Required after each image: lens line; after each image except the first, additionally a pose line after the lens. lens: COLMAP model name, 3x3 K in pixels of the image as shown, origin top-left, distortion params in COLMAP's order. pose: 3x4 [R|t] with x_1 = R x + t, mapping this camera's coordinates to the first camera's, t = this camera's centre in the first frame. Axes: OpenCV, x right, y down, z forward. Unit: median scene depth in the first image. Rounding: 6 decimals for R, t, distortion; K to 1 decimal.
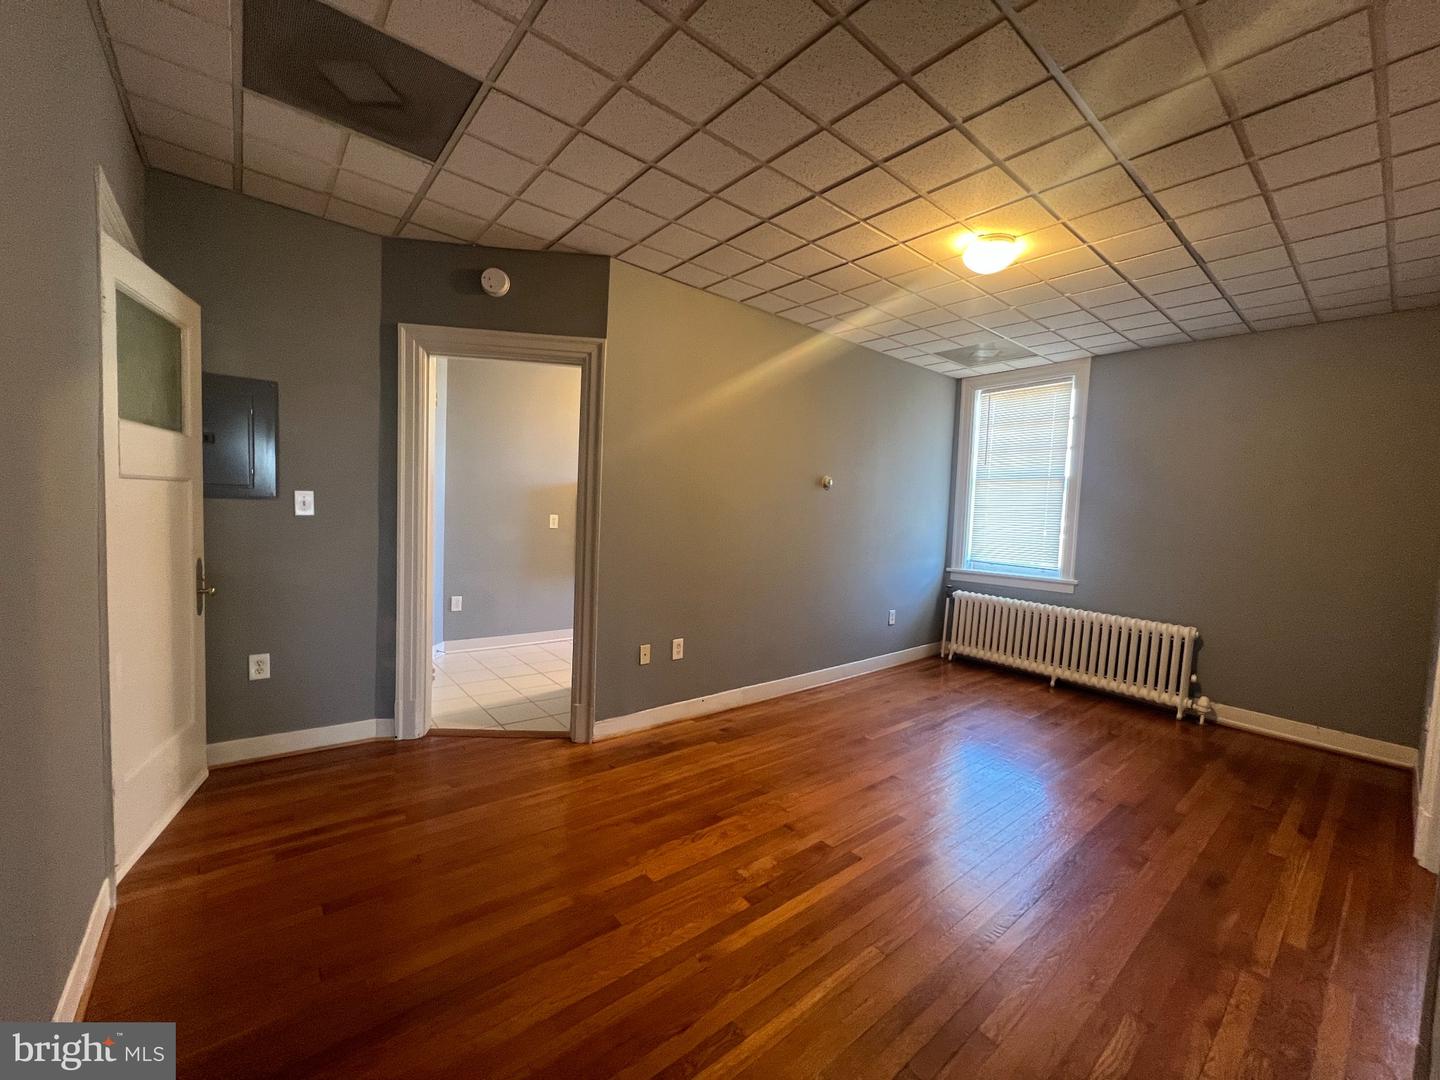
lens RADIAL K [[575.7, 0, 726.2], [0, 575.7, 537.6], [0, 0, 1]] dist [0.000859, 0.000457]
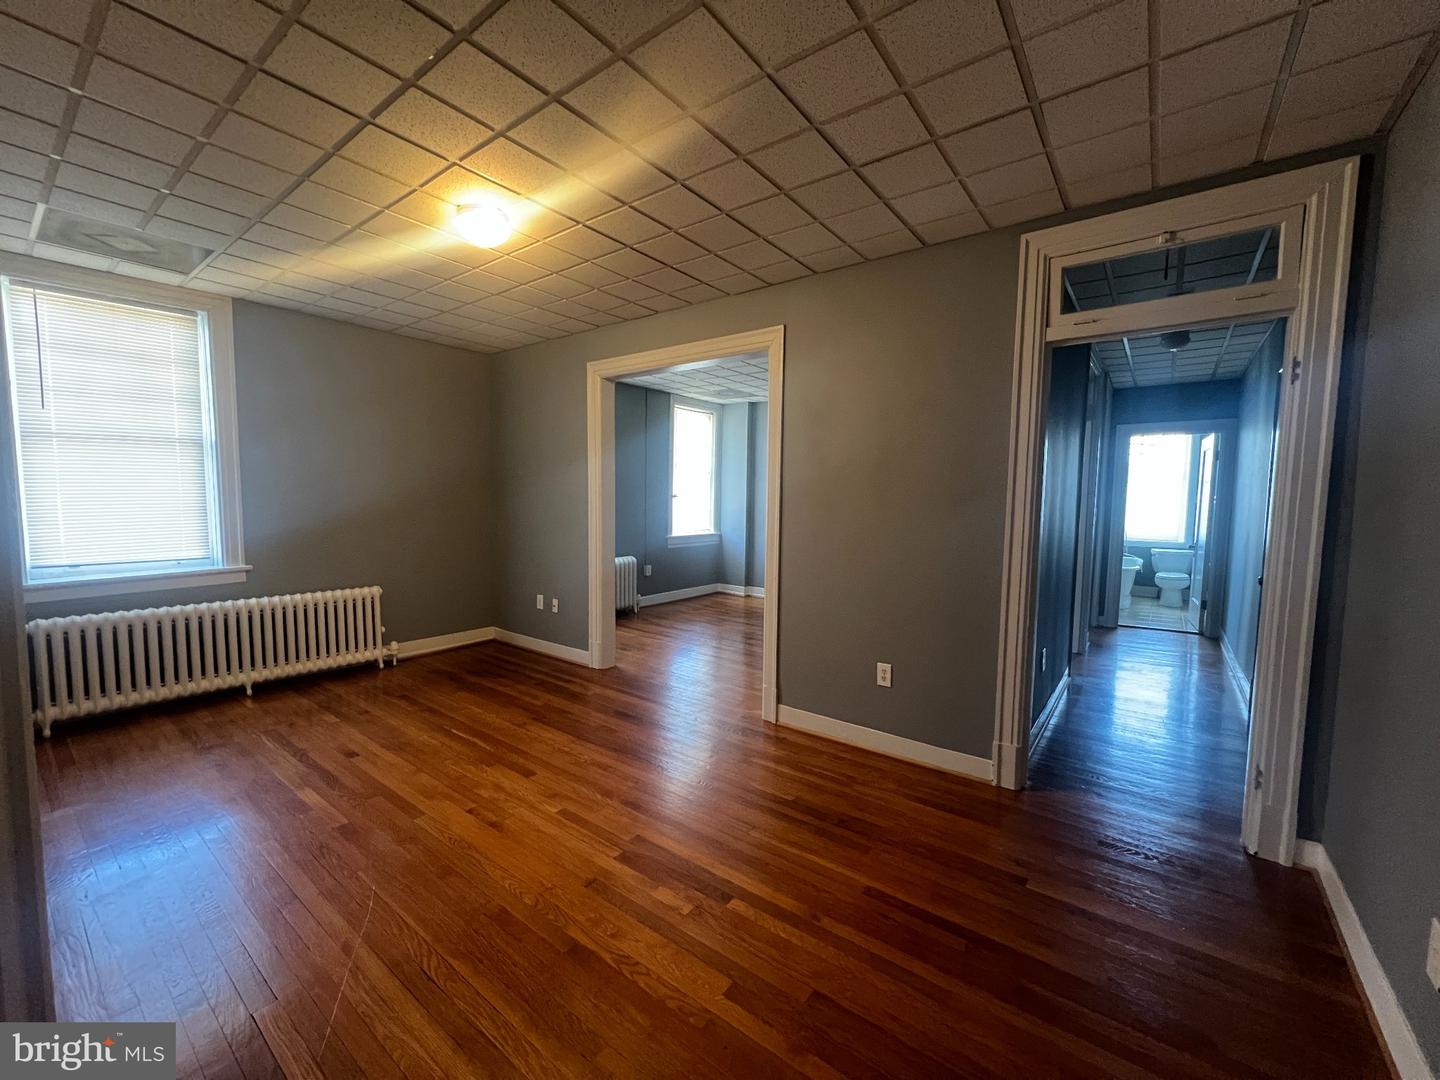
lens RADIAL K [[575.7, 0, 718.4], [0, 575.7, 534.2], [0, 0, 1]] dist [0.000859, 0.000457]
pose [[-0.212103, -0.110418, 0.970989, -0.414892], [0.032137, 0.992271, 0.119858, -0.058392], [-0.976719, 0.056627, -0.206915, 0.574146]]
